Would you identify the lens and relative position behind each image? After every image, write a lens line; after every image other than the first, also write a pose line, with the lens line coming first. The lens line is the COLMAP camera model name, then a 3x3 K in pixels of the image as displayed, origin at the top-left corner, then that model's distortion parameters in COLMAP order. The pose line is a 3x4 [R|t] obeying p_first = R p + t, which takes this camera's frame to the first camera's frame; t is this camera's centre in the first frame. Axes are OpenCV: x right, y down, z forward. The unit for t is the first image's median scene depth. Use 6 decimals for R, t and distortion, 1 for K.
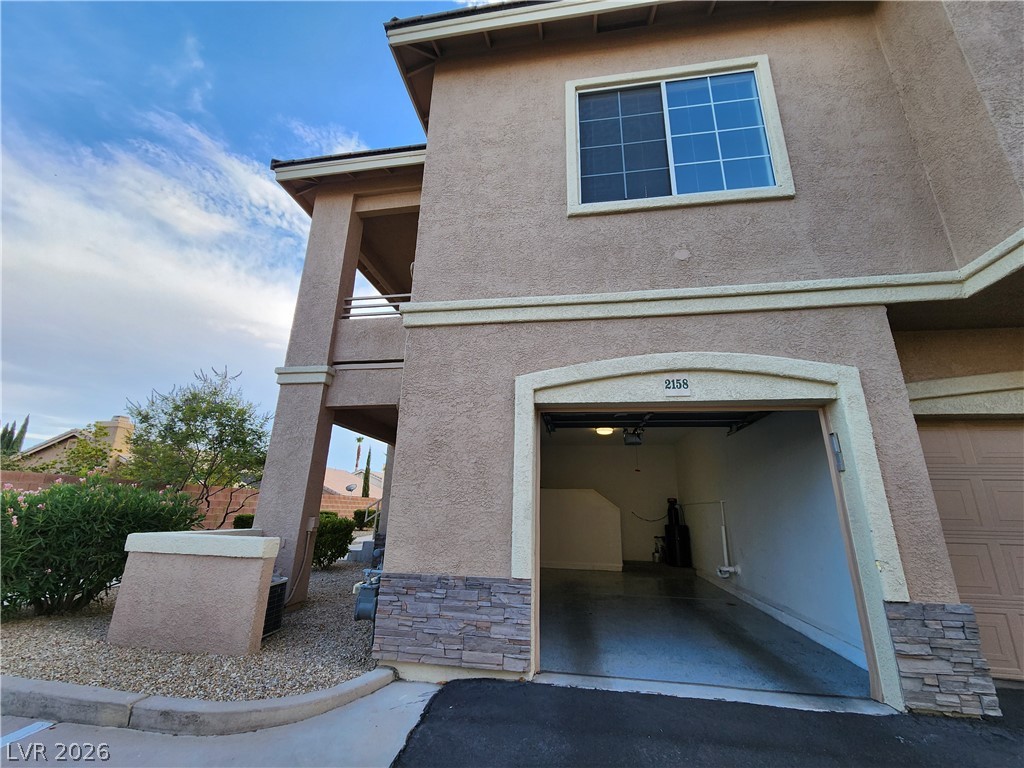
lens RADIAL K [[418.6, 0, 508.2], [0, 418.6, 386.3], [0, 0, 1]] dist [-0.001209, -0.000188]
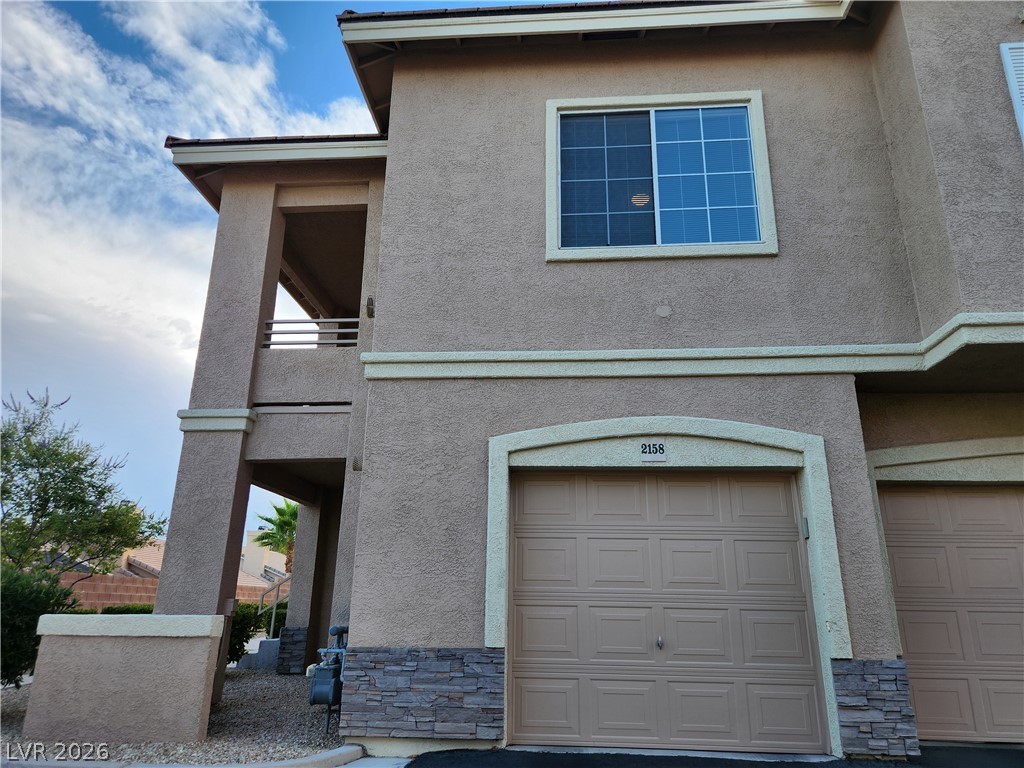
lens RADIAL K [[699.1, 0, 512.0], [0, 699.1, 384.0], [0, 0, 1]] dist [0.075302, -0.073171]
pose [[0.995627, 0.015629, 0.092104, -0.077714], [-0.013750, 0.999685, -0.021002, -0.109991], [-0.092403, 0.019644, 0.995528, -0.576135]]
